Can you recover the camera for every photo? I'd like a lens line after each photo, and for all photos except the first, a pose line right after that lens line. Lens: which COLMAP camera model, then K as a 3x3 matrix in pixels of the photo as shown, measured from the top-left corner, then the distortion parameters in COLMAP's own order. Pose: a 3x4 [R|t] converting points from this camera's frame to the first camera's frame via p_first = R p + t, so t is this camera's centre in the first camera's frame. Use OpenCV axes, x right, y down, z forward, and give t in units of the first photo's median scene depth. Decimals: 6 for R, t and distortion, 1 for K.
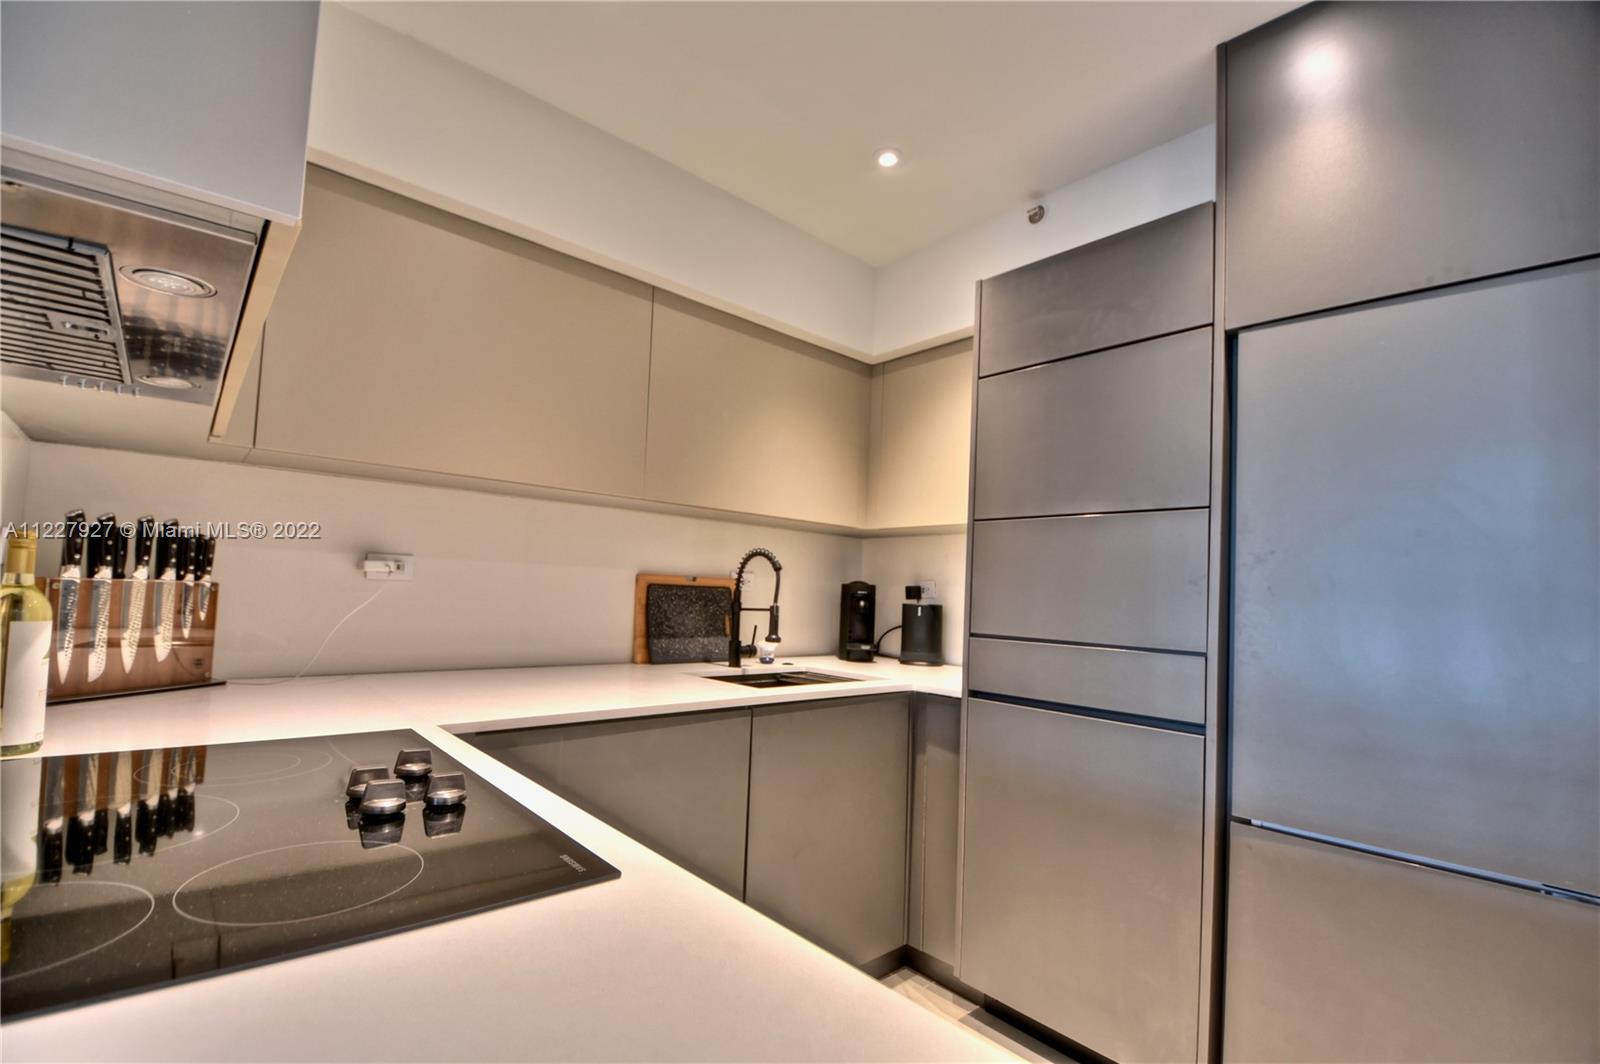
lens RADIAL K [[709.5, 0, 795.0], [0, 709.5, 559.2], [0, 0, 1]] dist [0.003848, -0.017504]
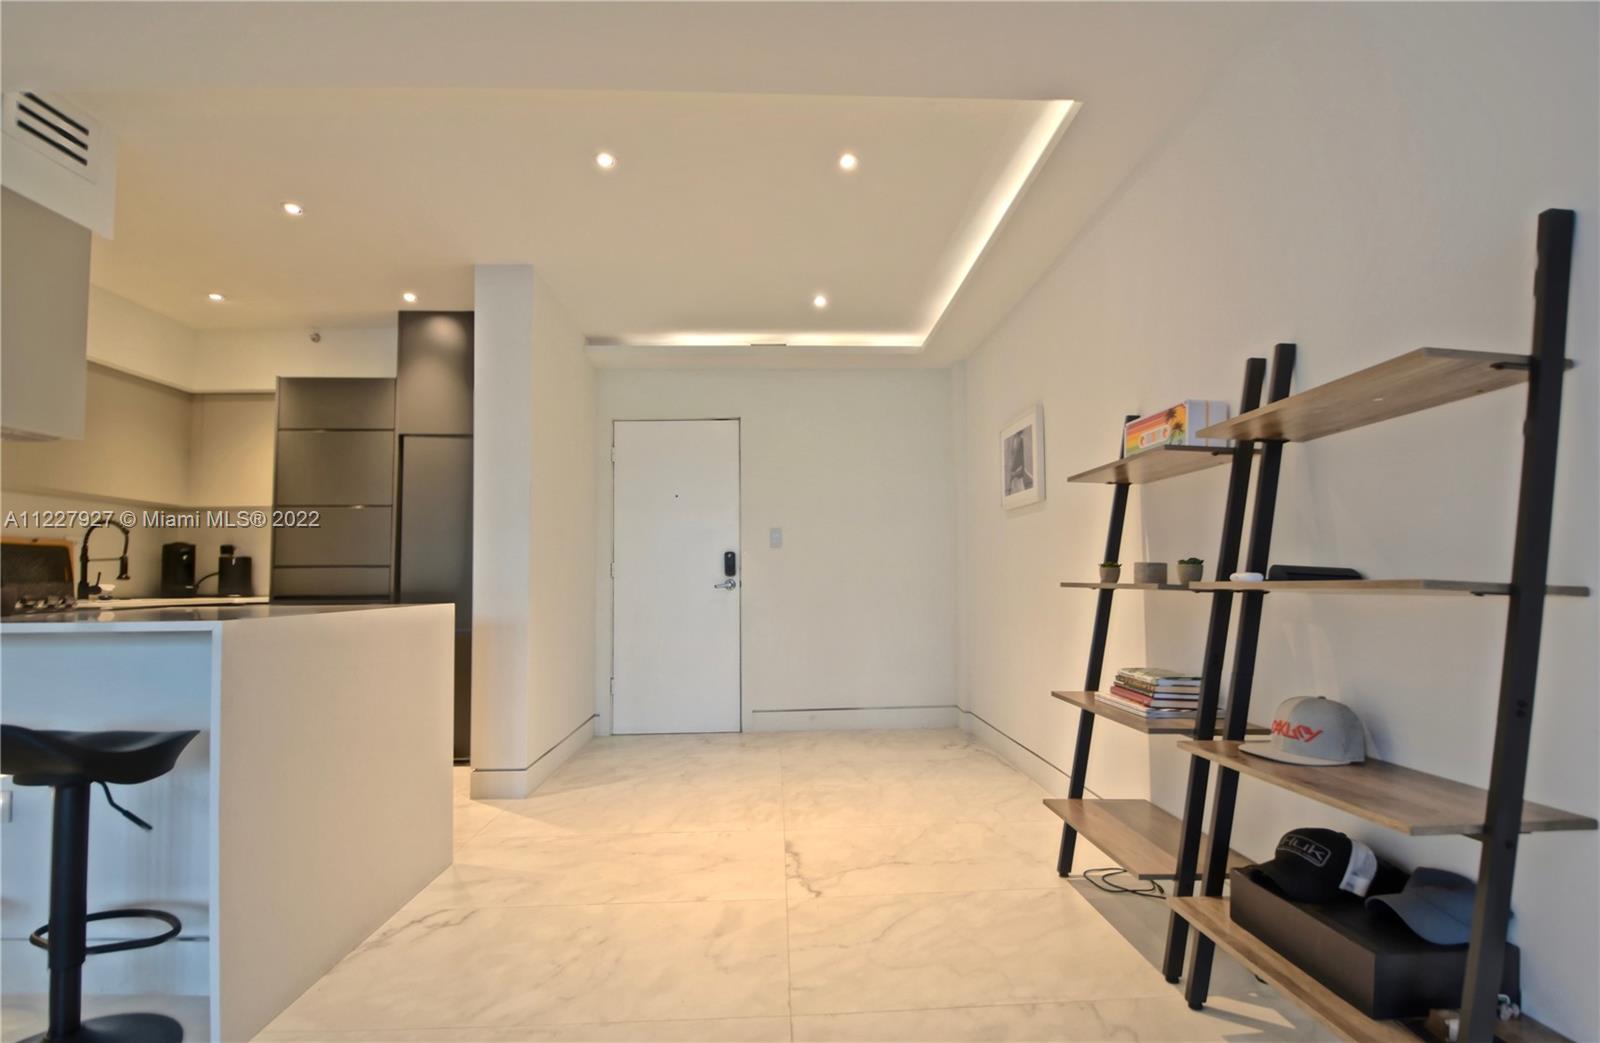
lens RADIAL K [[716.7, 0, 804.2], [0, 716.7, 550.6], [0, 0, 1]] dist [0.017490, -0.022909]
pose [[0.633839, -0.014071, 0.773337, -0.273779], [-0.004657, 0.999747, 0.022008, 0.011887], [-0.773451, -0.017551, 0.633613, -1.053063]]
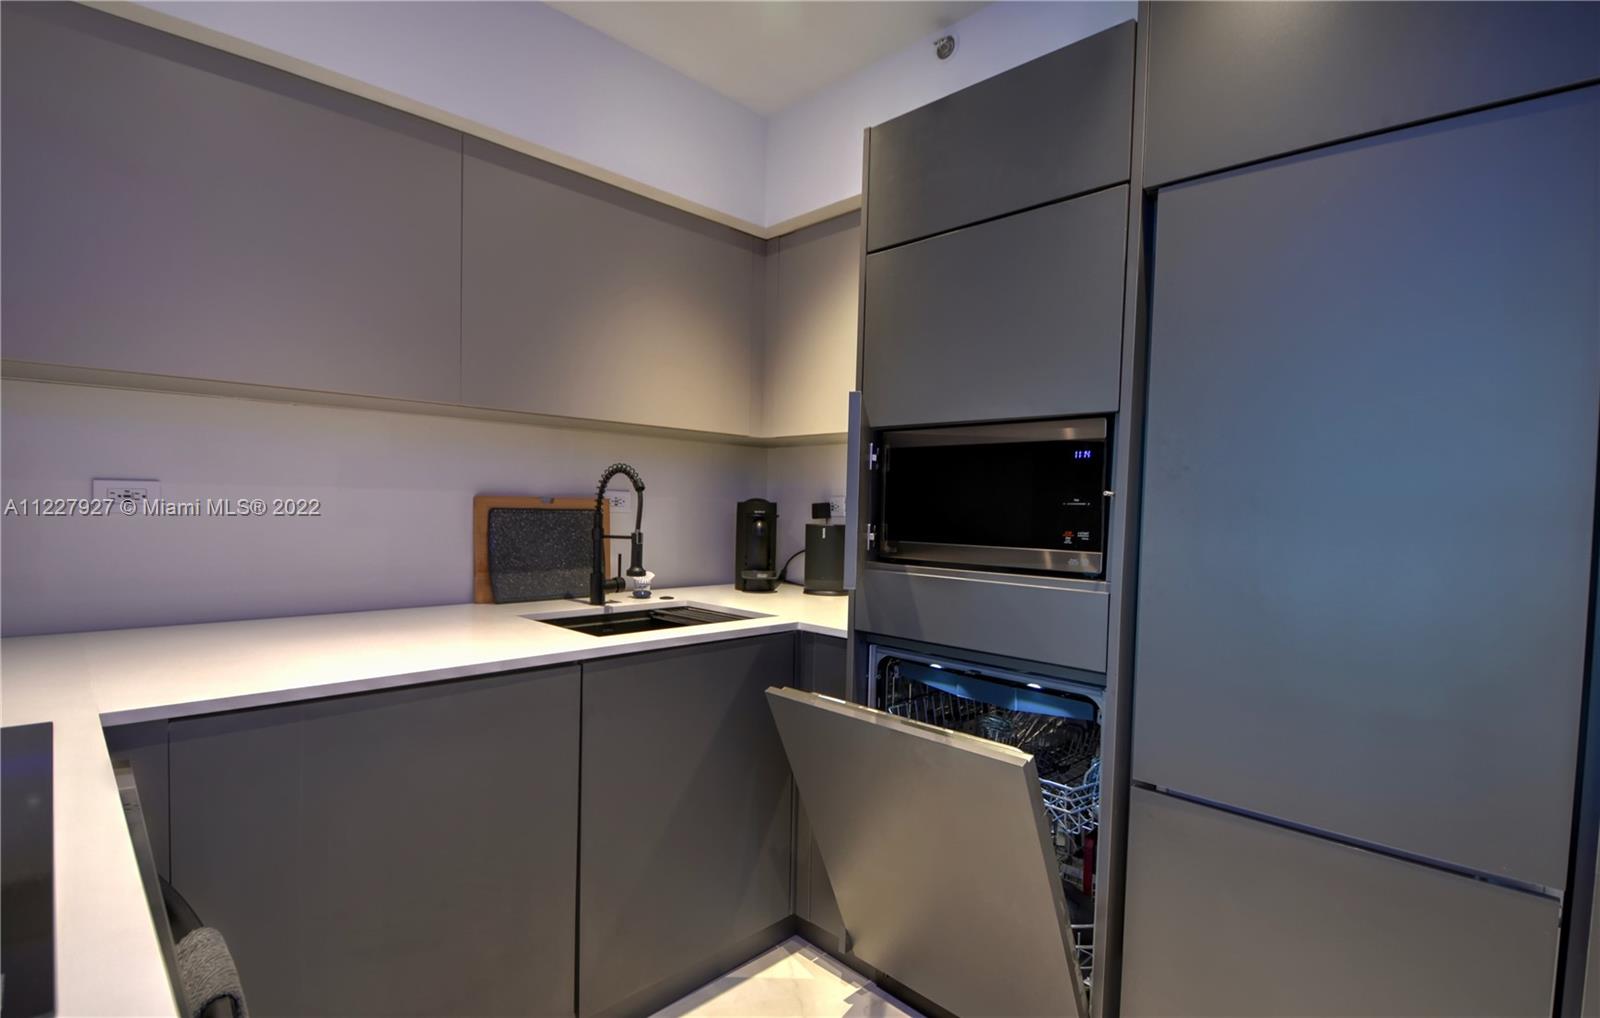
lens RADIAL K [[767.2, 0, 801.1], [0, 767.2, 532.2], [0, 0, 1]] dist [-0.001951, -0.000334]
pose [[0.997984, -0.018634, 0.060671, 0.102399], [0.013283, 0.996082, 0.087436, -0.010779], [-0.062063, -0.086454, 0.994321, 0.081207]]
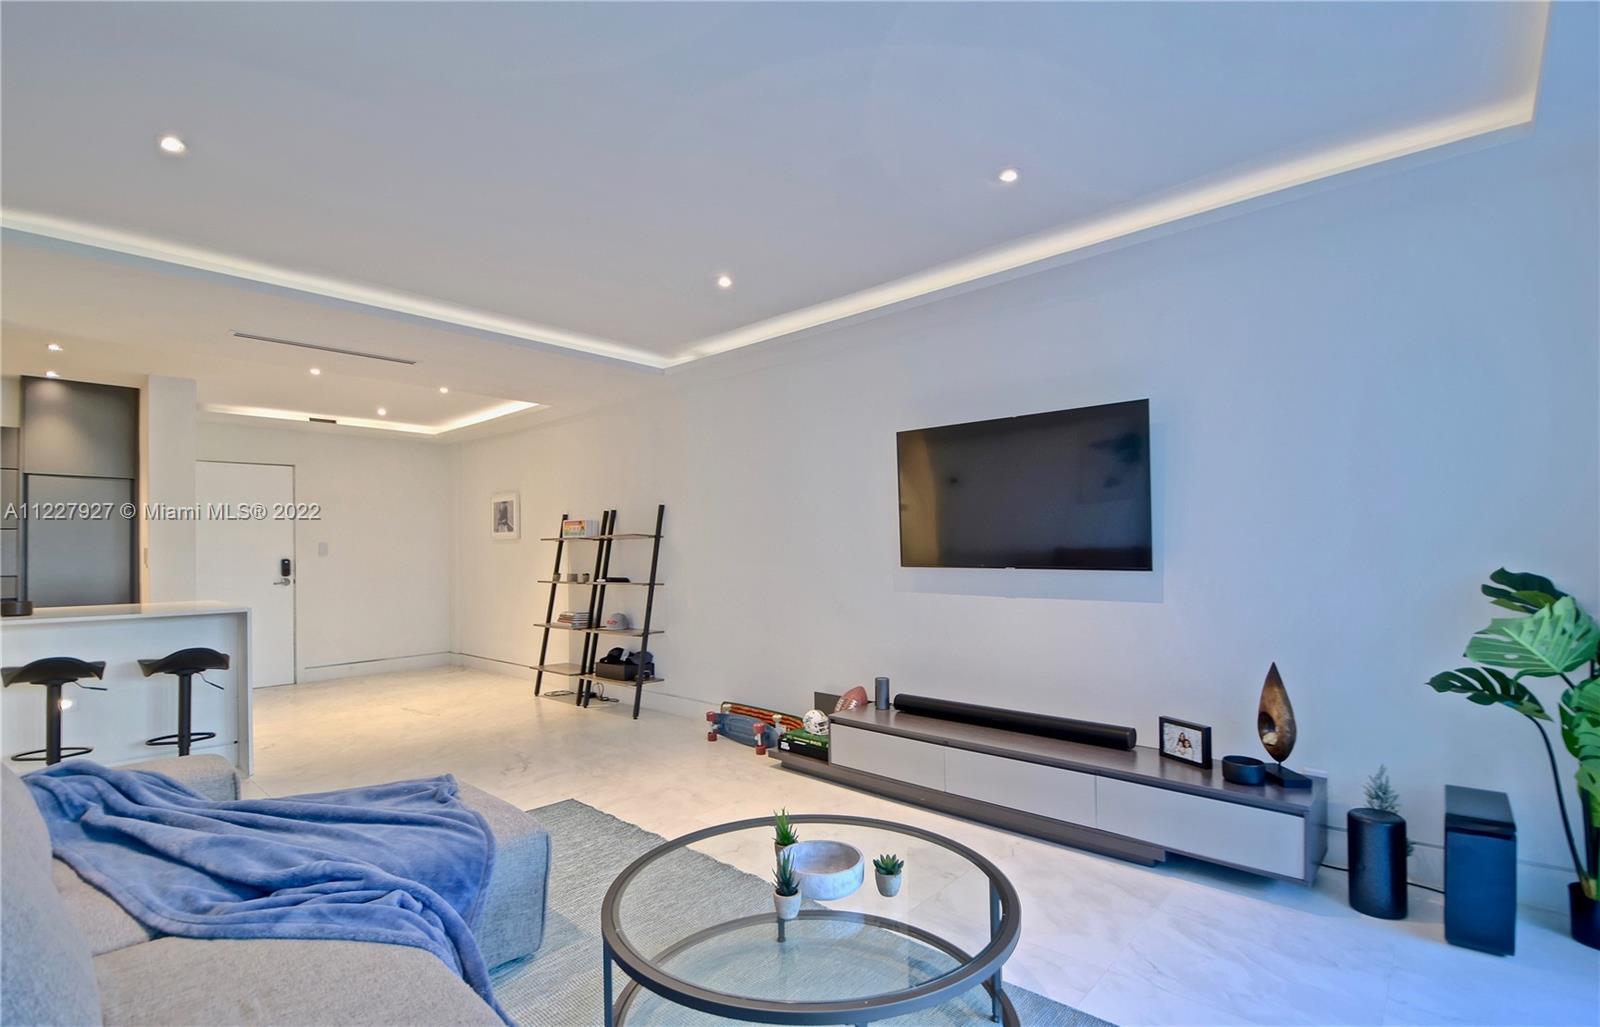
lens RADIAL K [[726.5, 0, 785.1], [0, 726.5, 534.0], [0, 0, 1]] dist [0.001416, -0.015274]
pose [[-0.094874, -0.016962, 0.995345, -1.778612], [-0.041195, 0.999065, 0.013099, -0.145455], [-0.994637, -0.039760, -0.095484, -1.291487]]
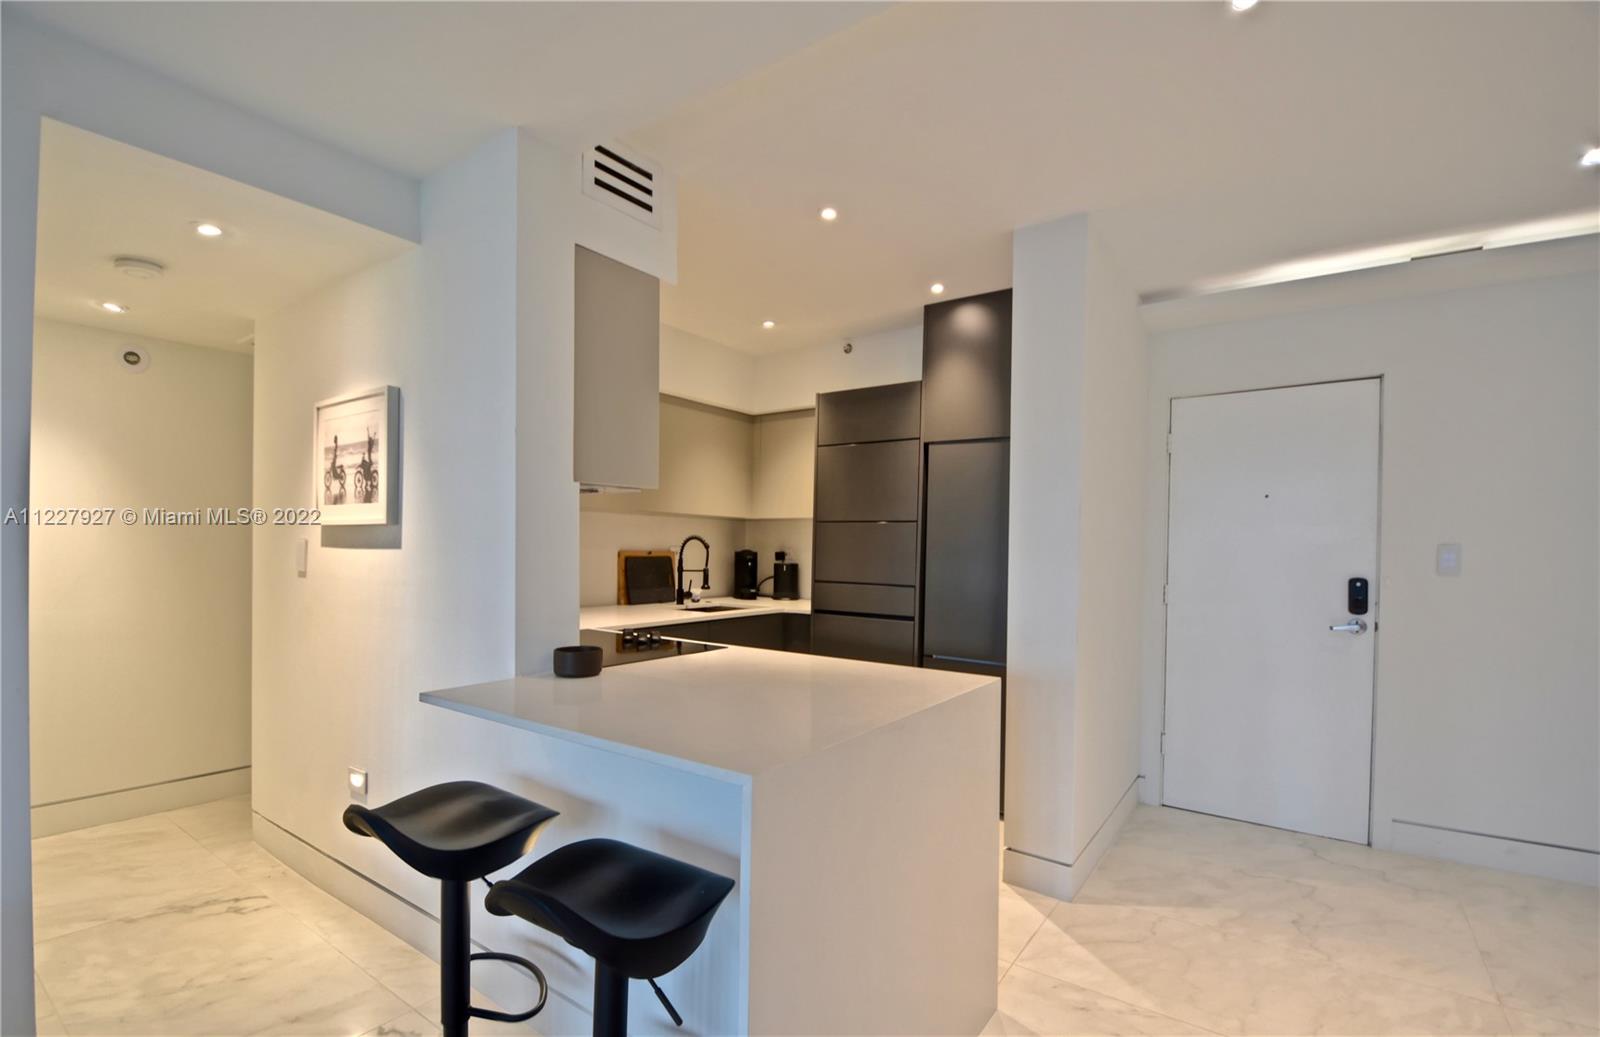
lens RADIAL K [[716.7, 0, 804.2], [0, 716.7, 547.6], [0, 0, 1]] dist [0.017490, -0.022909]
pose [[0.973496, -0.024749, 0.227360, -0.180838], [0.011439, 0.998152, 0.059674, -0.082330], [-0.228417, -0.055491, 0.971981, -0.719053]]
